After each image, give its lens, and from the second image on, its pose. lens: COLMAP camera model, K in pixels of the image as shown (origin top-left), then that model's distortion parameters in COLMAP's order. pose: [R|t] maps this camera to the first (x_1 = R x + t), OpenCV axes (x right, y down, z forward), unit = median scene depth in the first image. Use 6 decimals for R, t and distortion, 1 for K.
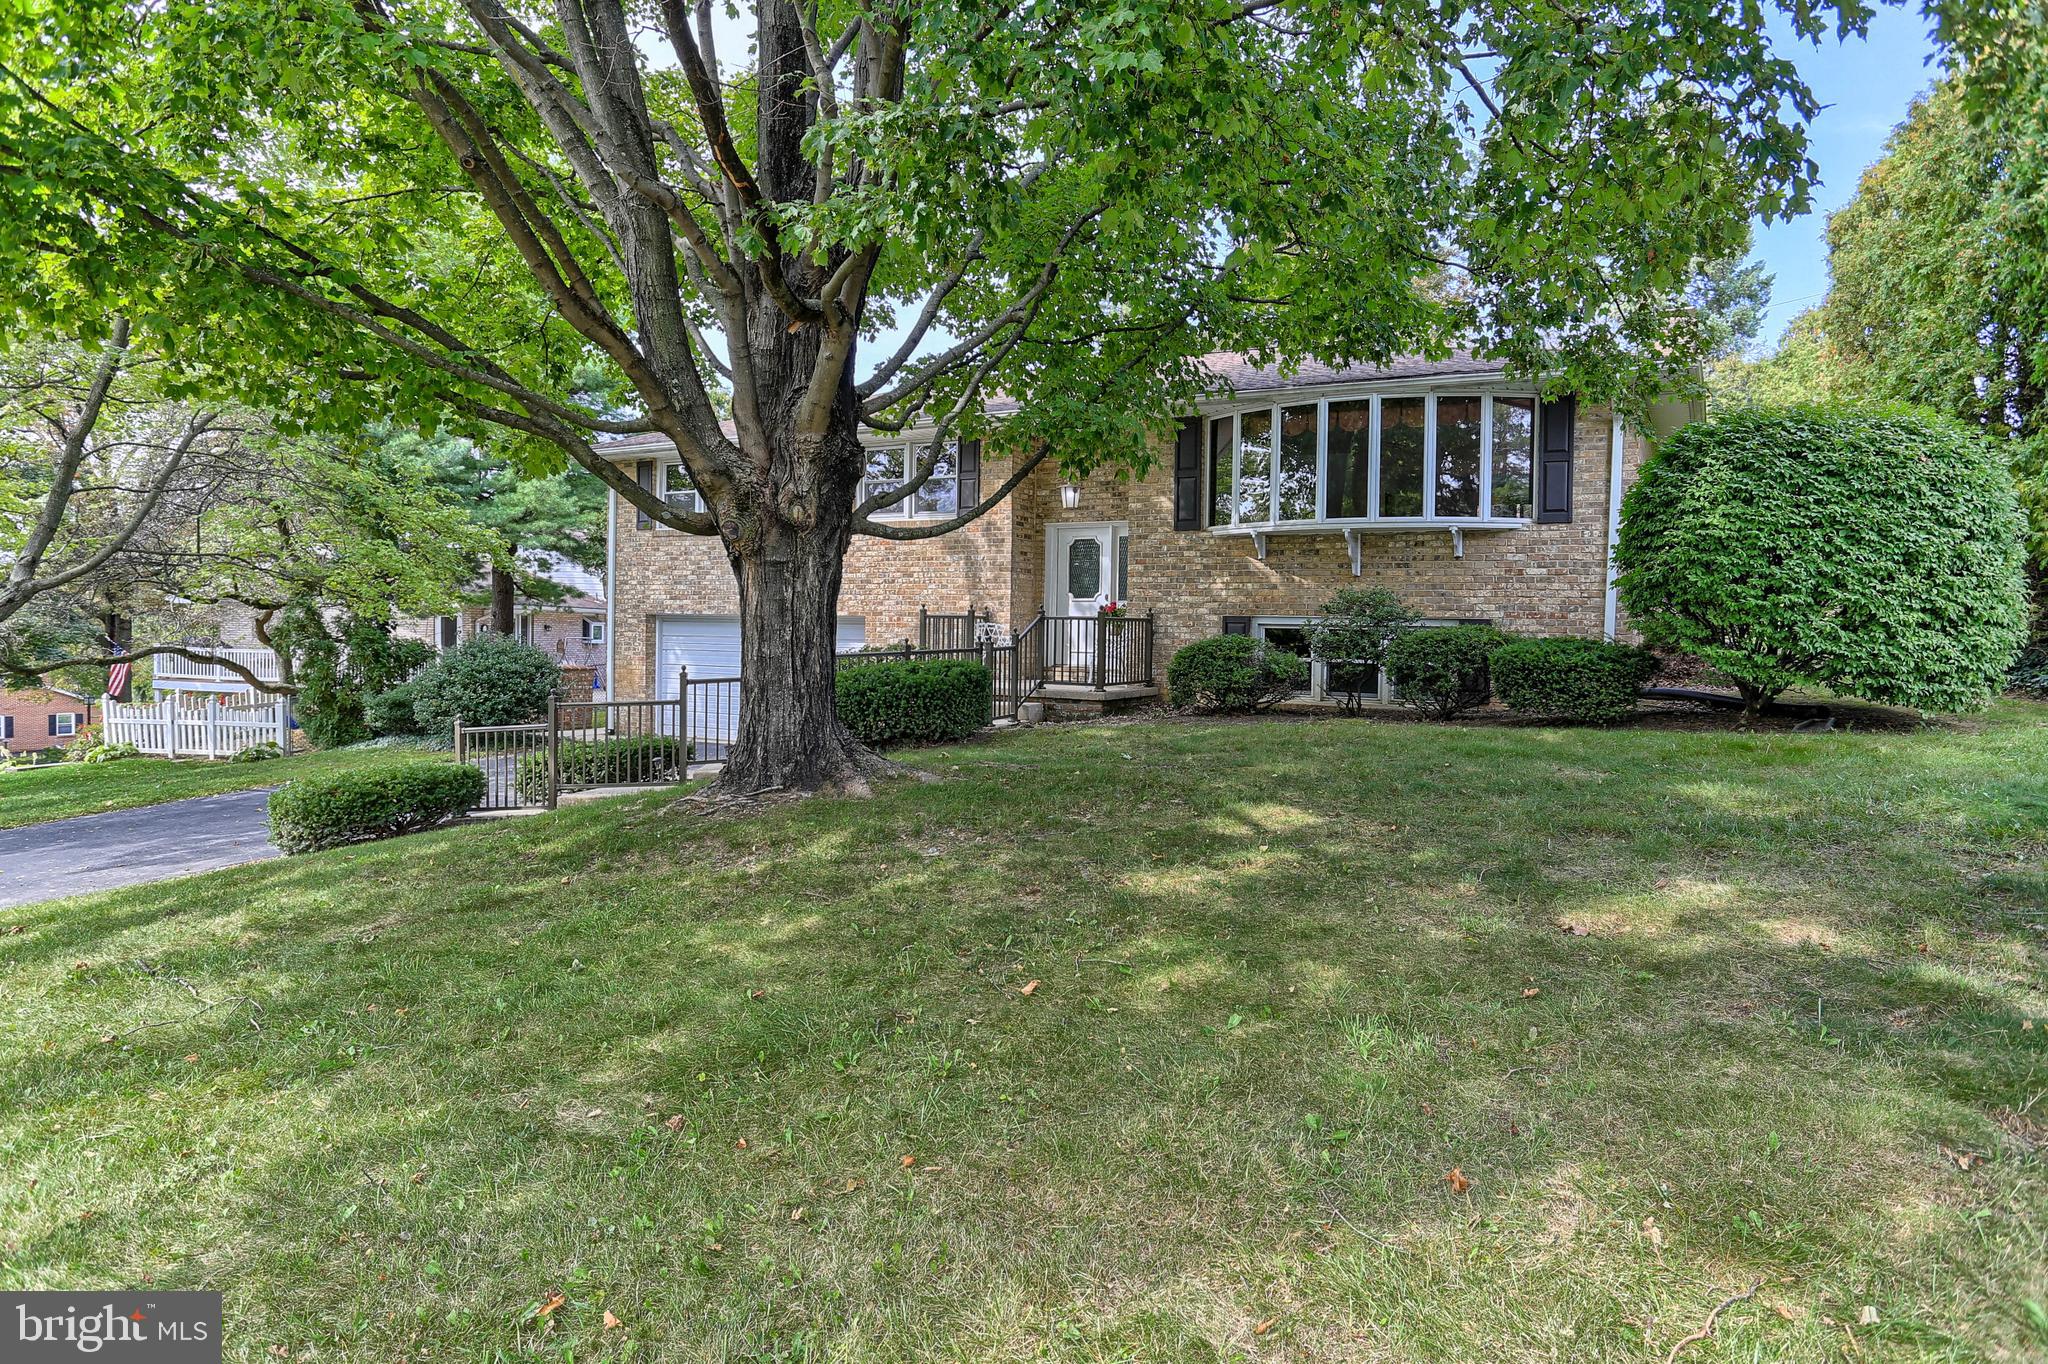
lens RADIAL K [[1192.6, 0, 1015.1], [0, 1192.6, 668.5], [0, 0, 1]] dist [-0.049891, 0.042584]
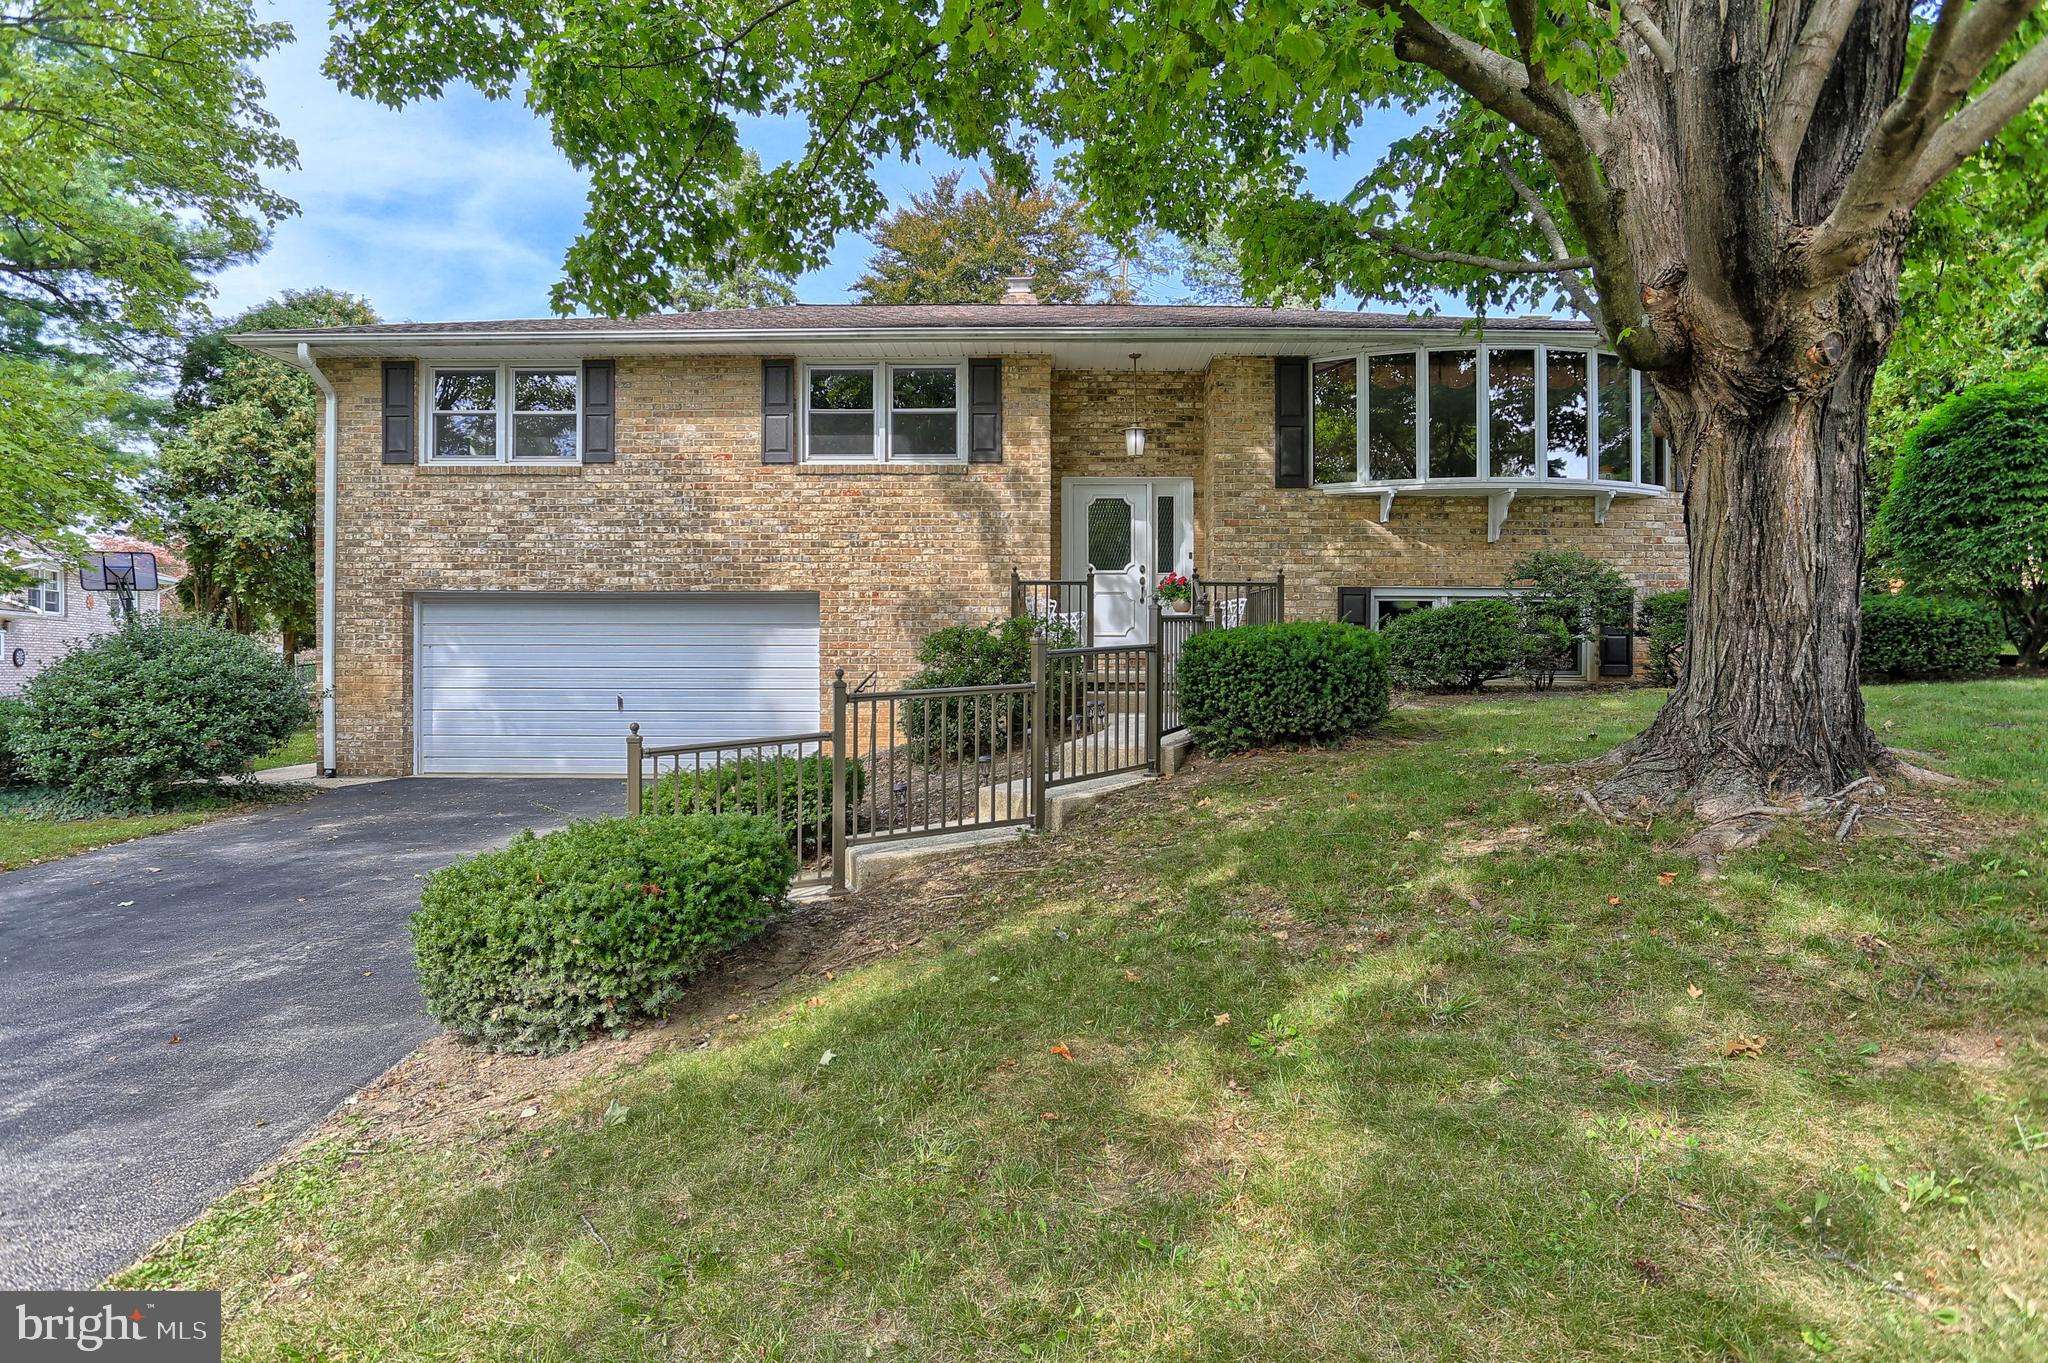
lens RADIAL K [[1183.1, 0, 991.0], [0, 1183.1, 670.3], [0, 0, 1]] dist [-0.054523, 0.047771]
pose [[0.873817, -0.017368, 0.485945, -0.459455], [0.027020, 0.999552, -0.012861, 0.020786], [-0.485504, 0.024368, 0.873895, 0.364355]]
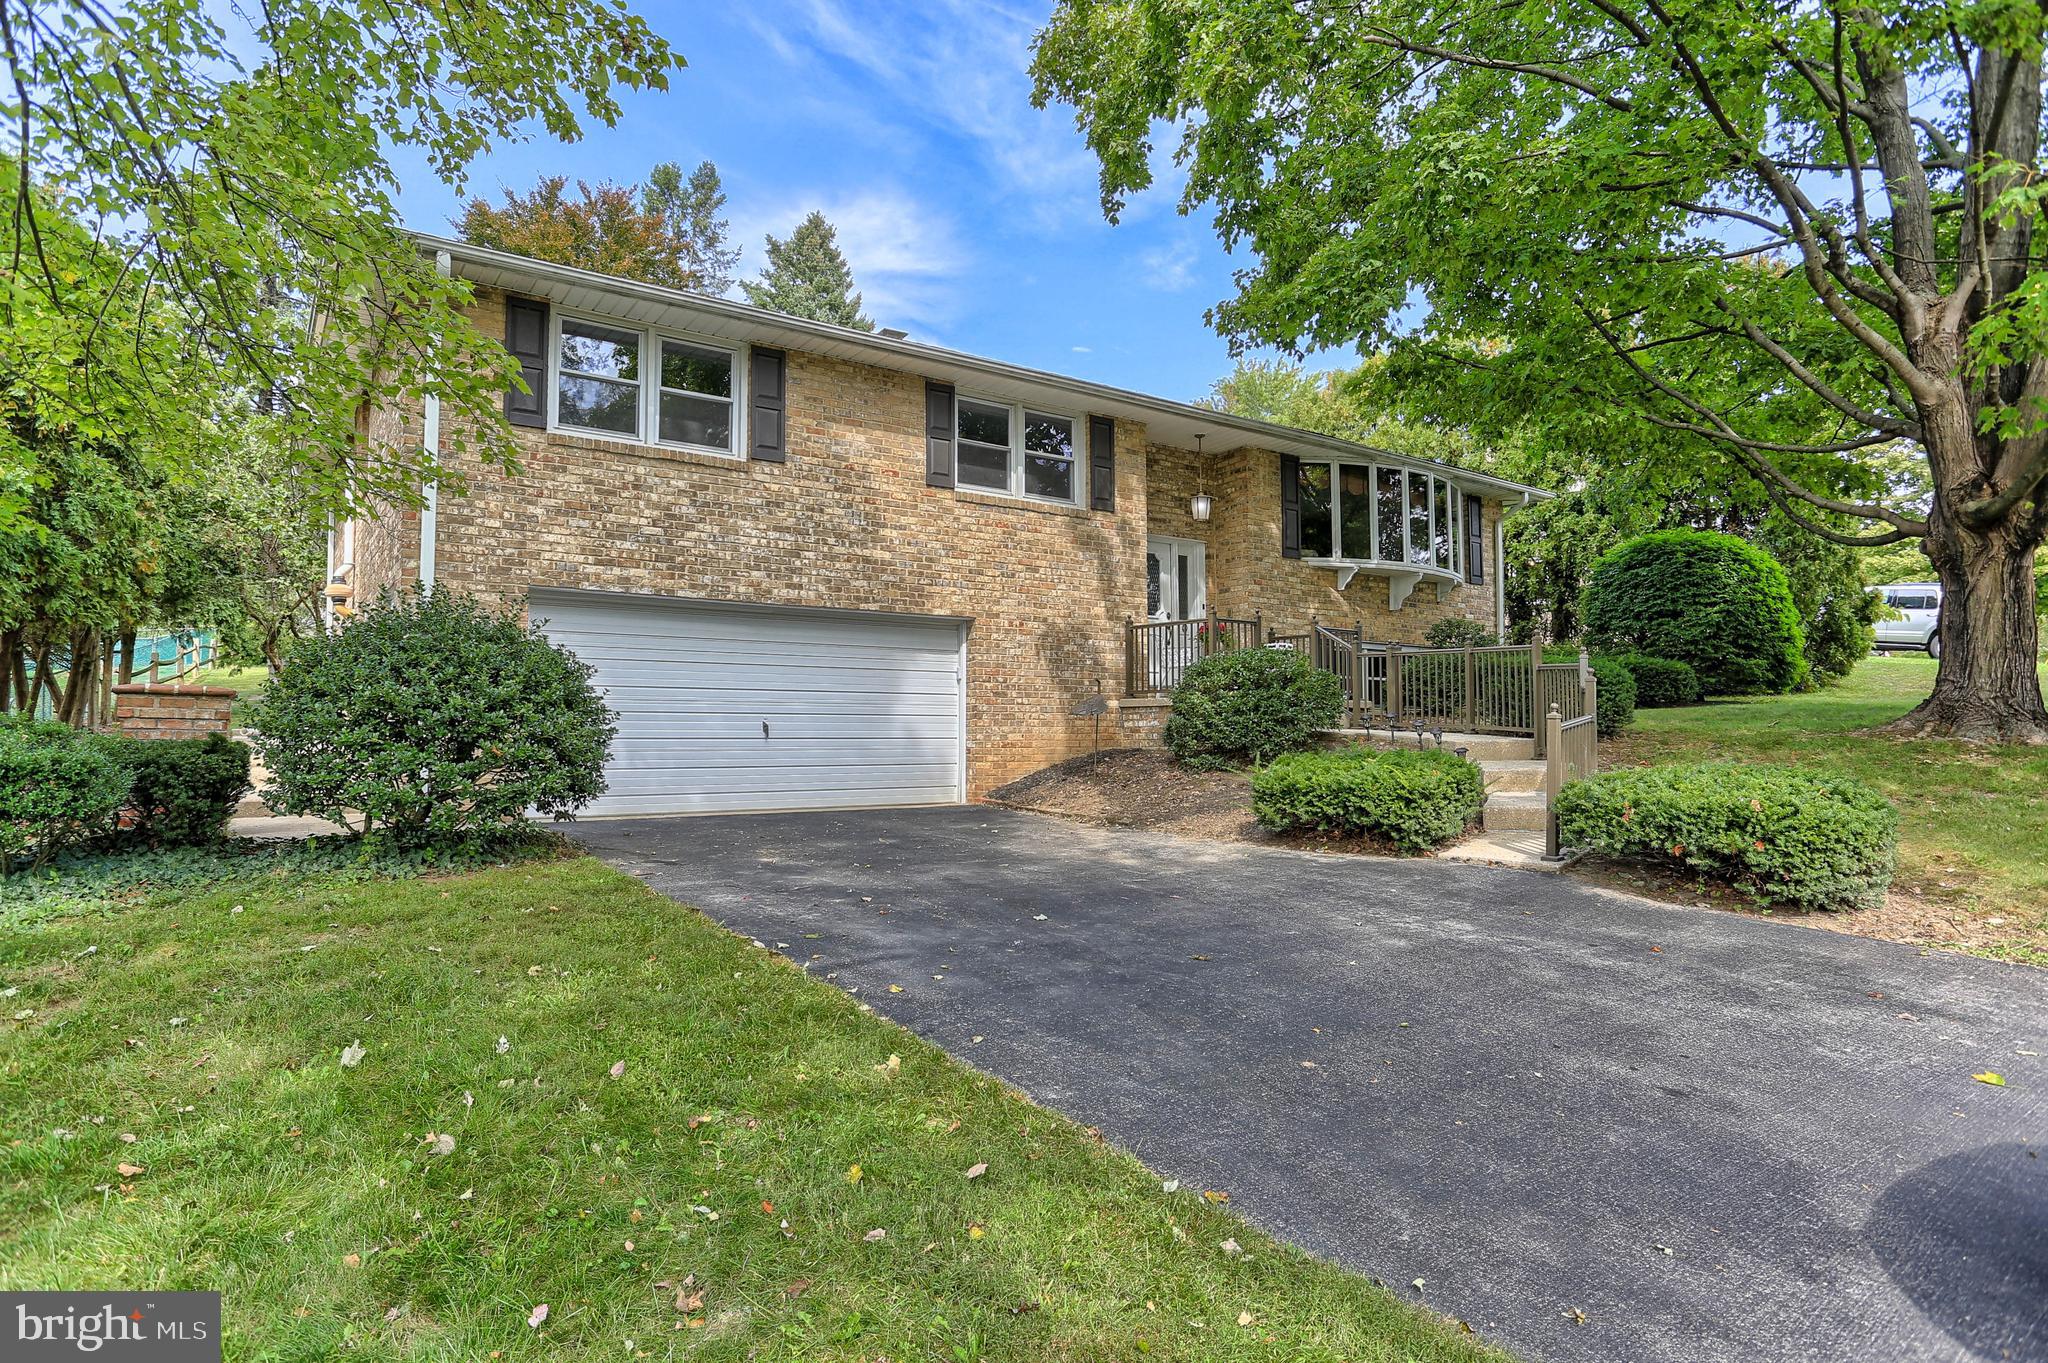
lens RADIAL K [[1187.7, 0, 1024.0], [0, 1187.7, 681.5], [0, 0, 1]] dist [-0.058252, 0.042533]
pose [[0.393511, 0.026058, 0.918951, -0.939728], [0.035432, 0.998426, -0.043484, 0.034960], [-0.918637, 0.049671, 0.391968, 0.804076]]
